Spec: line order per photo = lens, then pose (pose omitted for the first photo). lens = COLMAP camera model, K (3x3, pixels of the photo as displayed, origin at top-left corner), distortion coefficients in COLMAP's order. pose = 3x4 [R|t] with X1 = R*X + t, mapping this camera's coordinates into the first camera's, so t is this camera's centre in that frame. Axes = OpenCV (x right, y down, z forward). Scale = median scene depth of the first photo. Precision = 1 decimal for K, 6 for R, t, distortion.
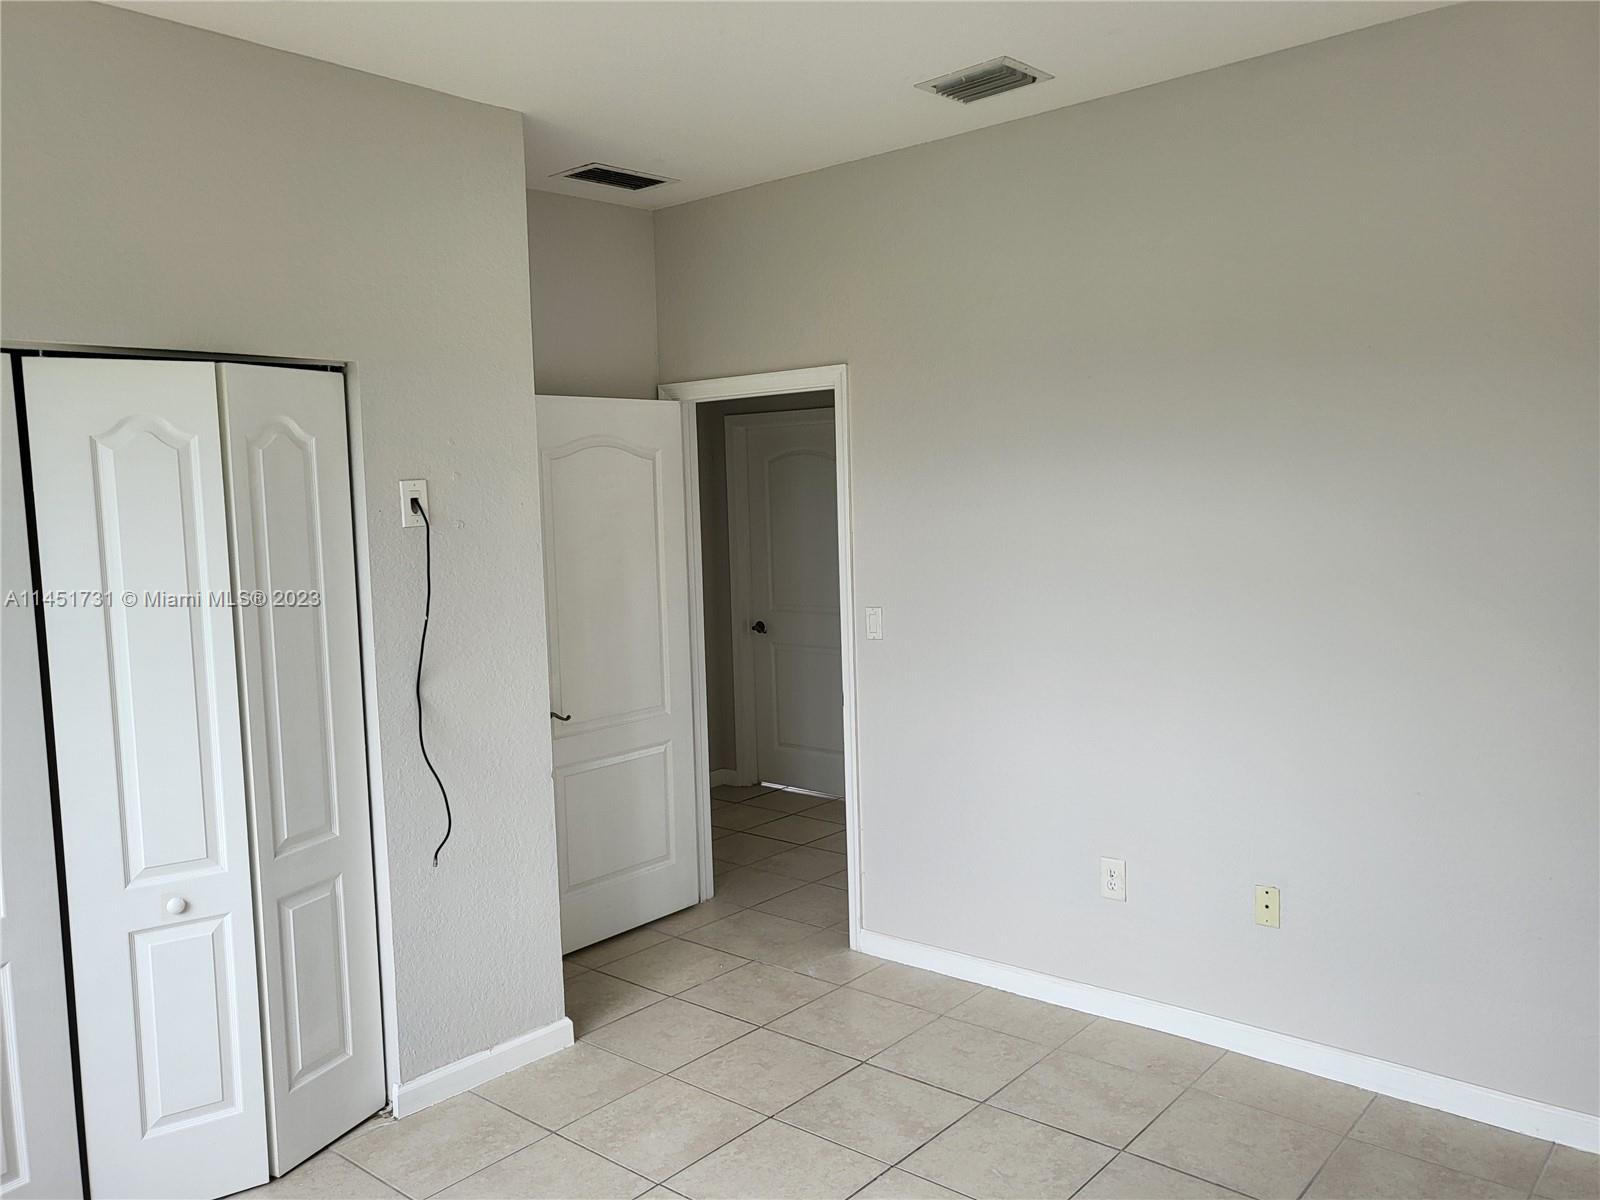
lens RADIAL K [[1237.0, 0, 800.0], [0, 1237.0, 600.0], [0, 0, 1]] dist [-0.005913, -0.003174]
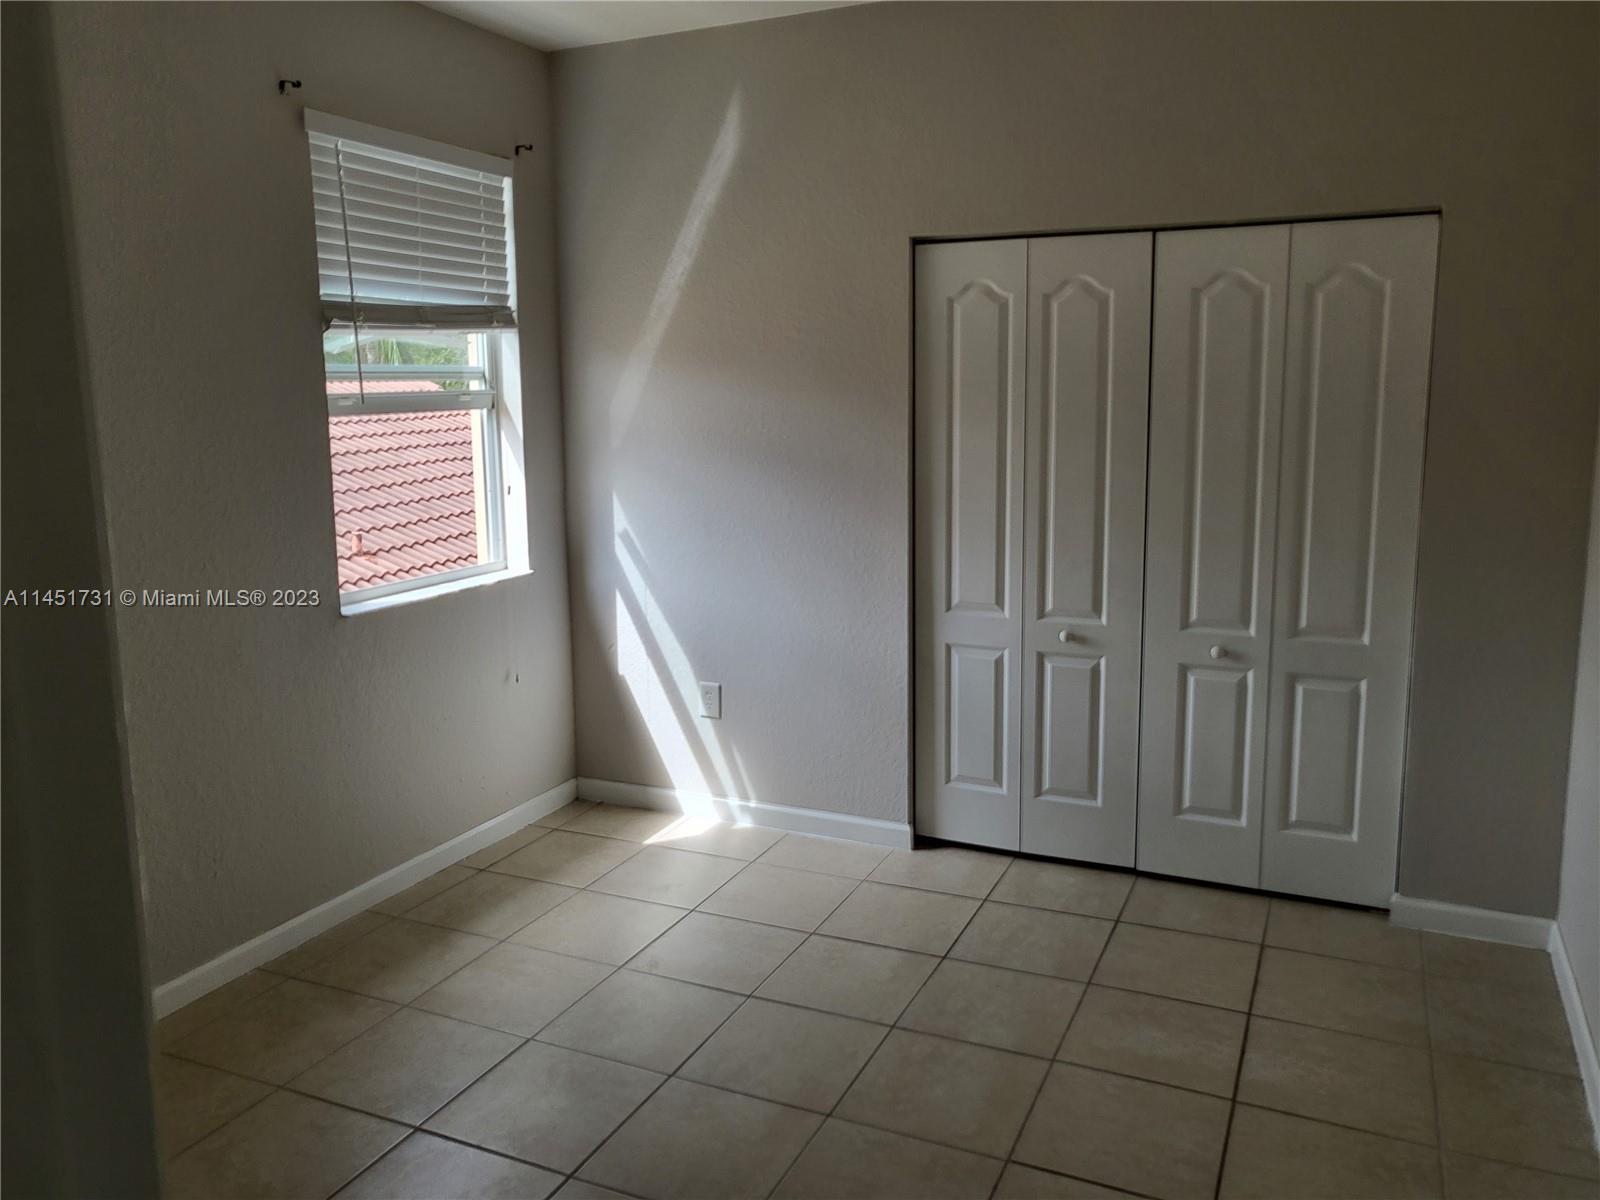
lens RADIAL K [[1237.0, 0, 800.0], [0, 1237.0, 600.0], [0, 0, 1]] dist [-0.005913, -0.003174]
pose [[0.285032, 0.198084, -0.937827, 0.650495], [-0.075400, 0.980015, 0.184079, -0.015550], [0.955548, 0.018244, 0.294272, 0.203683]]
